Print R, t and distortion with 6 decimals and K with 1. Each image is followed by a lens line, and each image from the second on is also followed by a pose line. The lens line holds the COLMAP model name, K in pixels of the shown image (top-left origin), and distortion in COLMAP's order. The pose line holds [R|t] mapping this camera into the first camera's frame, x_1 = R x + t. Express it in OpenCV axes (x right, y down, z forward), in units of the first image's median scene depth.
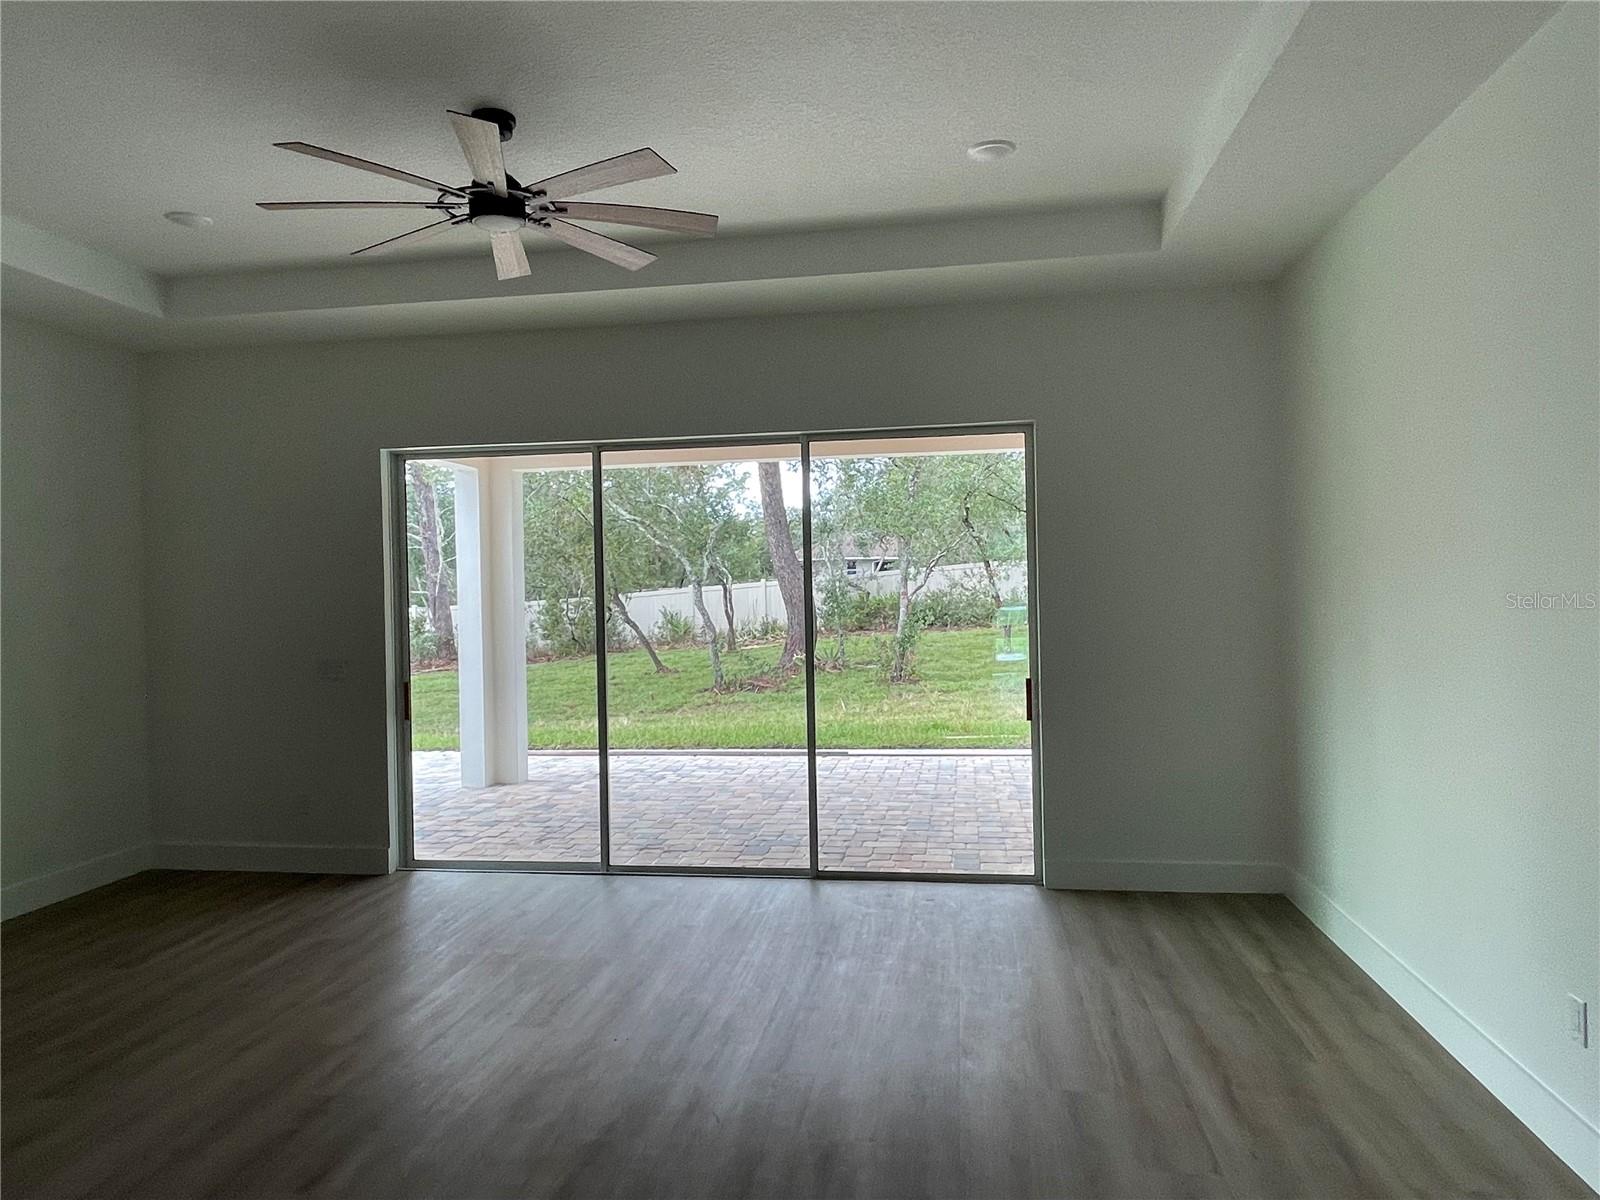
lens RADIAL K [[1035.2, 0, 805.0], [0, 1035.2, 591.8], [0, 0, 1]] dist [0.007024, 0.000438]
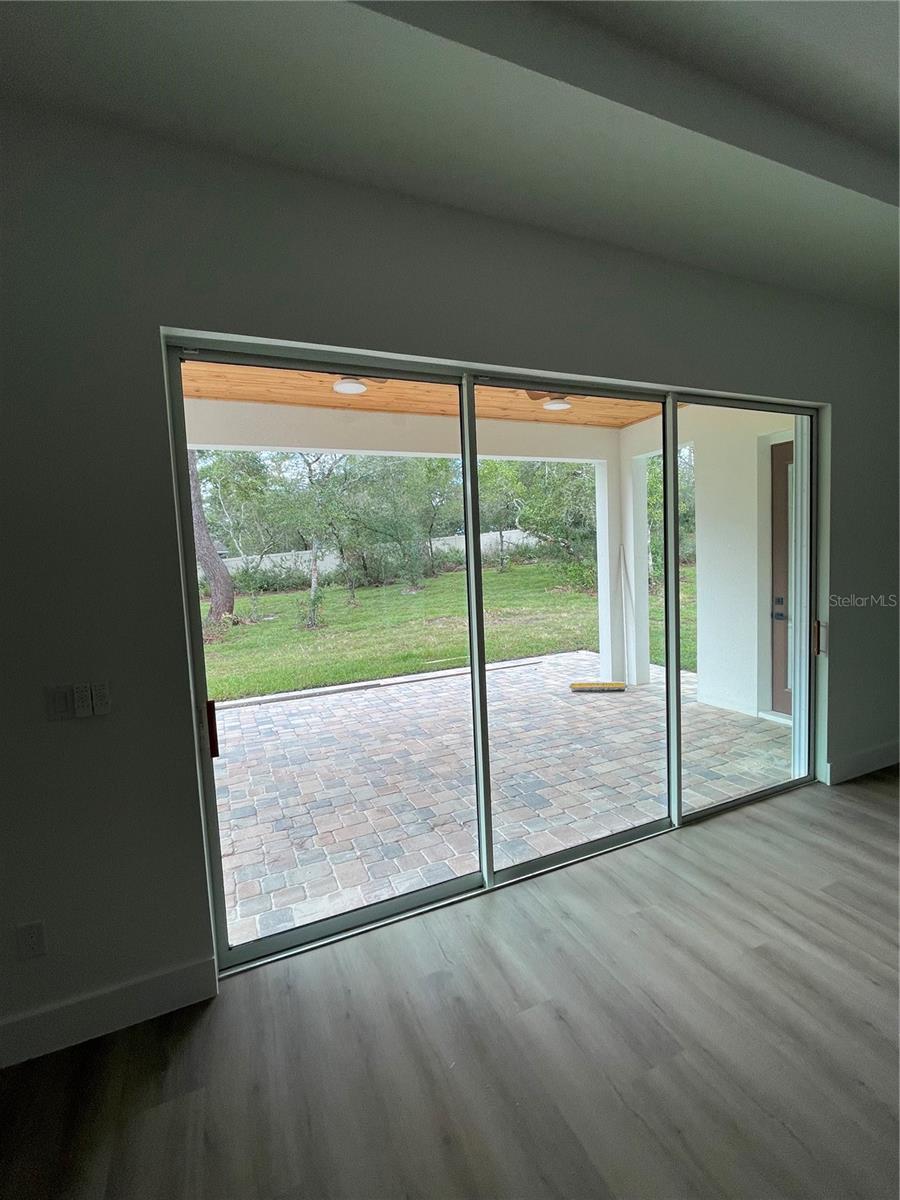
lens RADIAL K [[537.6, 0, 452.1], [0, 537.6, 596.2], [0, 0, 1]] dist [0.002370, 0.001234]
pose [[0.842938, -0.056189, 0.535068, -0.149543], [0.030149, 0.997902, 0.057297, 0.001880], [-0.537165, -0.032166, 0.842864, 0.215739]]
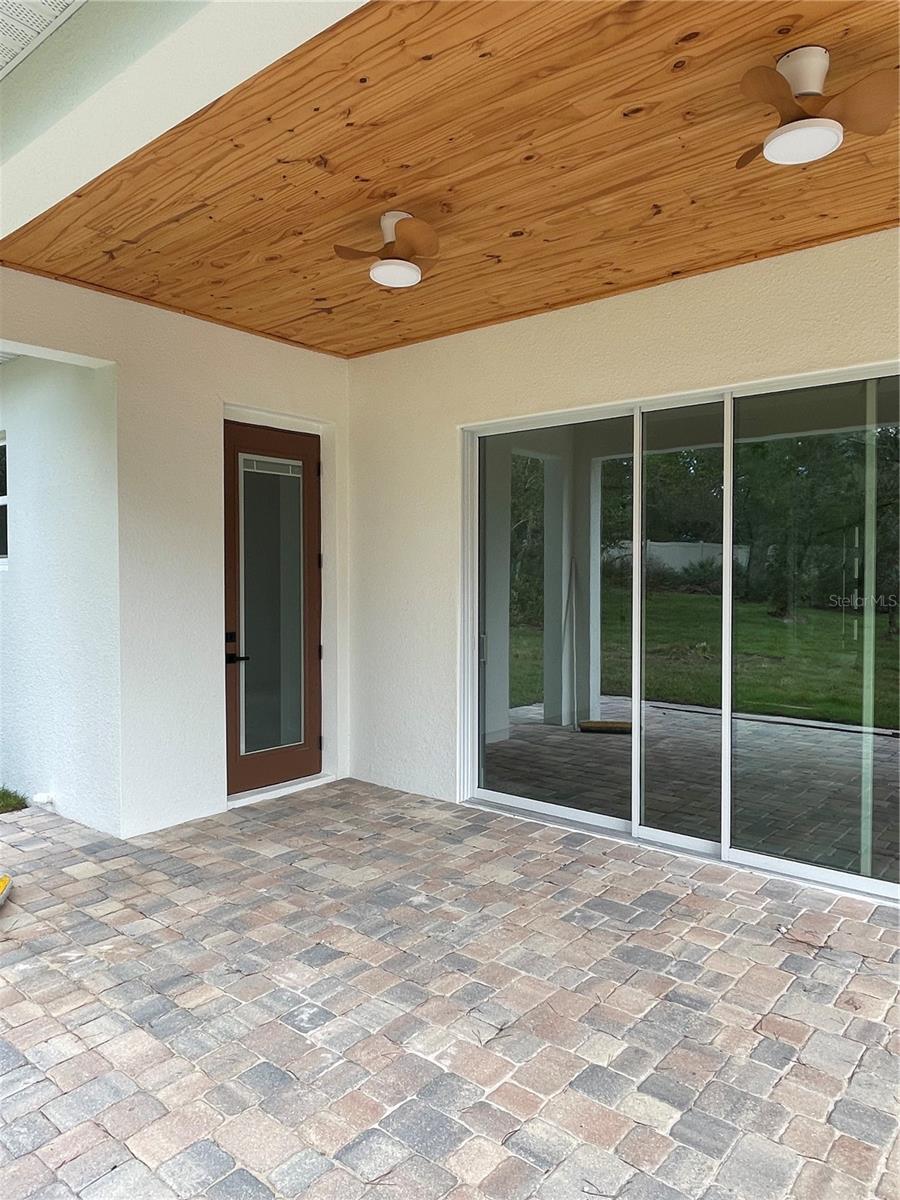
lens RADIAL K [[812.6, 0, 455.8], [0, 812.6, 595.3], [0, 0, 1]] dist [-0.000037, -0.002023]
pose [[-0.852747, 0.008286, 0.522259, -0.085821], [0.021571, 0.999580, 0.019363, 0.005902], [-0.521879, 0.027777, -0.852567, 0.580088]]
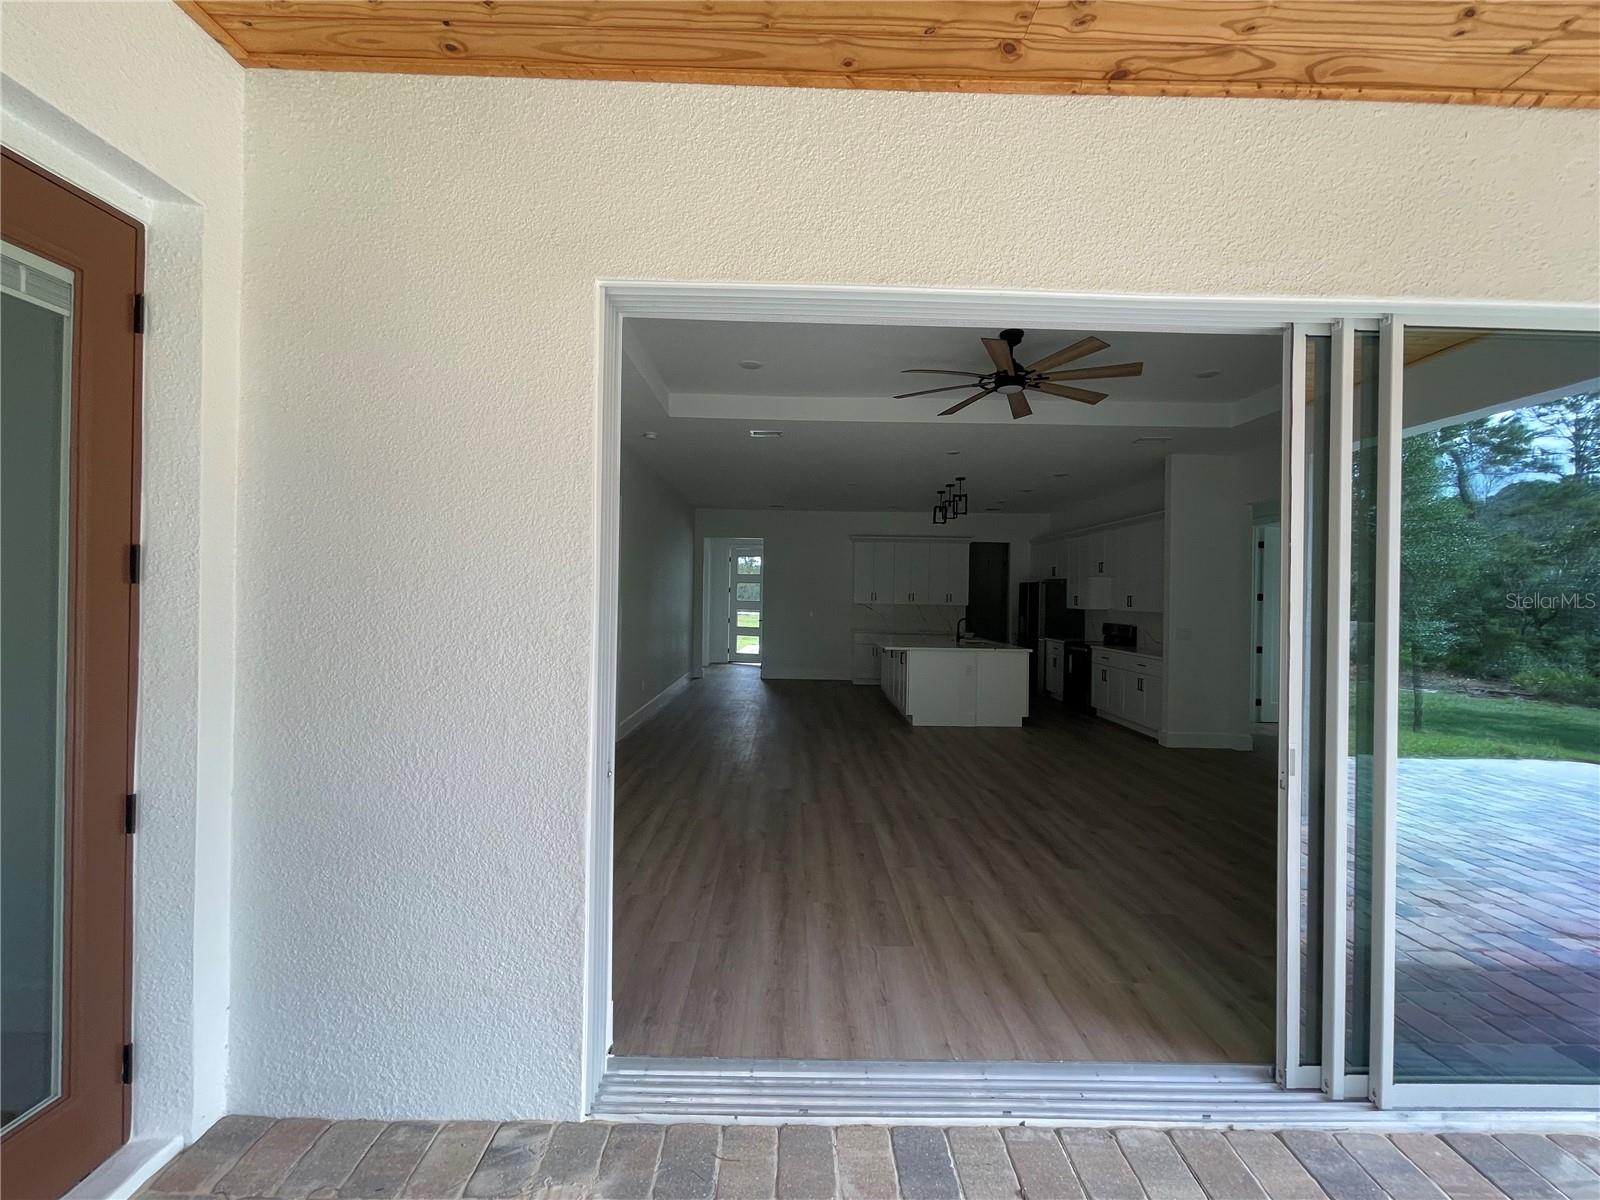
lens RADIAL K [[646.4, 0, 796.1], [0, 646.4, 601.0], [0, 0, 1]] dist [-0.003371, 0.000544]
pose [[-0.988457, 0.005046, -0.151415, 0.054564], [0.003647, 0.999948, 0.009520, 0.001807], [0.151455, 0.008858, -0.988424, 0.433087]]
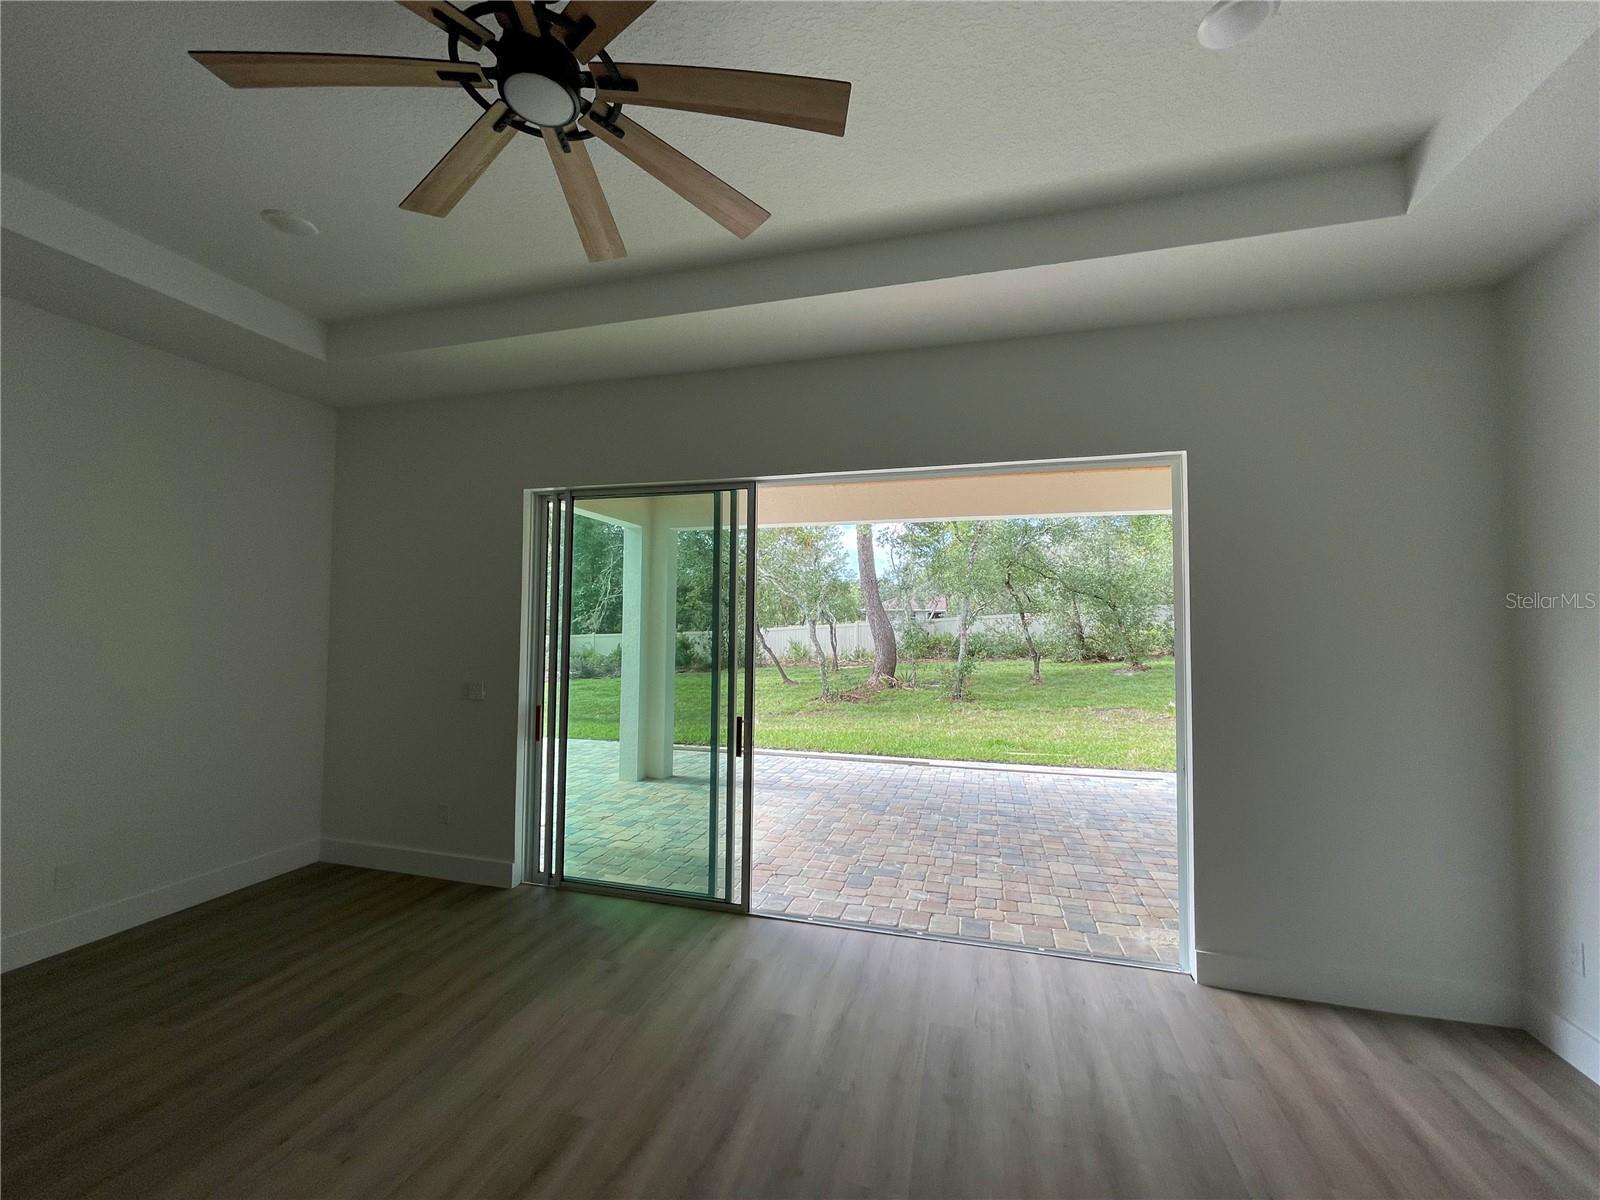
lens RADIAL K [[646.4, 0, 798.8], [0, 646.4, 598.6], [0, 0, 1]] dist [-0.003371, 0.000544]
pose [[0.991599, 0.024986, -0.126913, -0.011863], [-0.030955, 0.998494, -0.045283, -0.000559], [0.125590, 0.048831, 0.990880, 0.124357]]
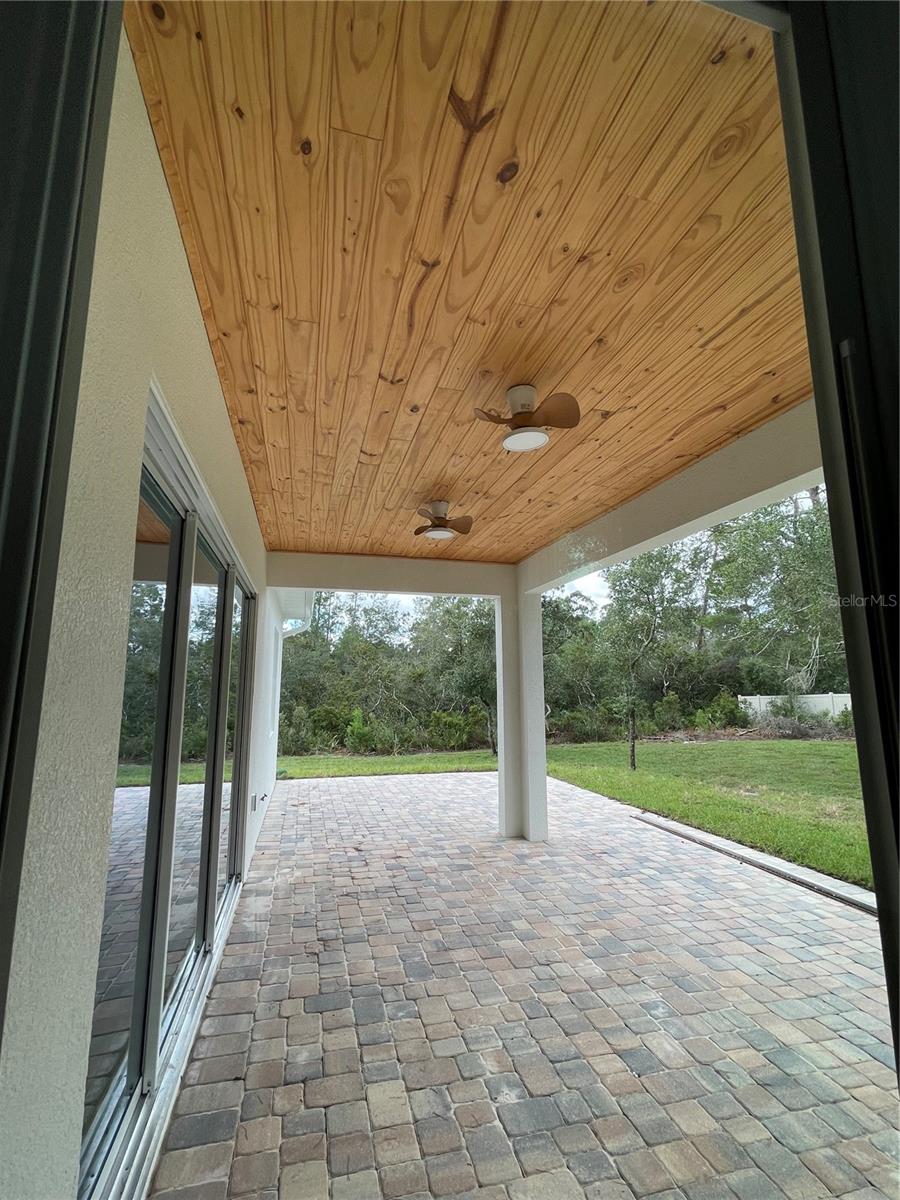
lens RADIAL K [[537.6, 0, 454.4], [0, 537.6, 602.6], [0, 0, 1]] dist [0.002370, 0.001234]
pose [[0.403262, -0.121329, -0.907005, 0.160556], [-0.008810, 0.990611, -0.136429, -0.005304], [0.915042, 0.063008, 0.398407, 0.332253]]
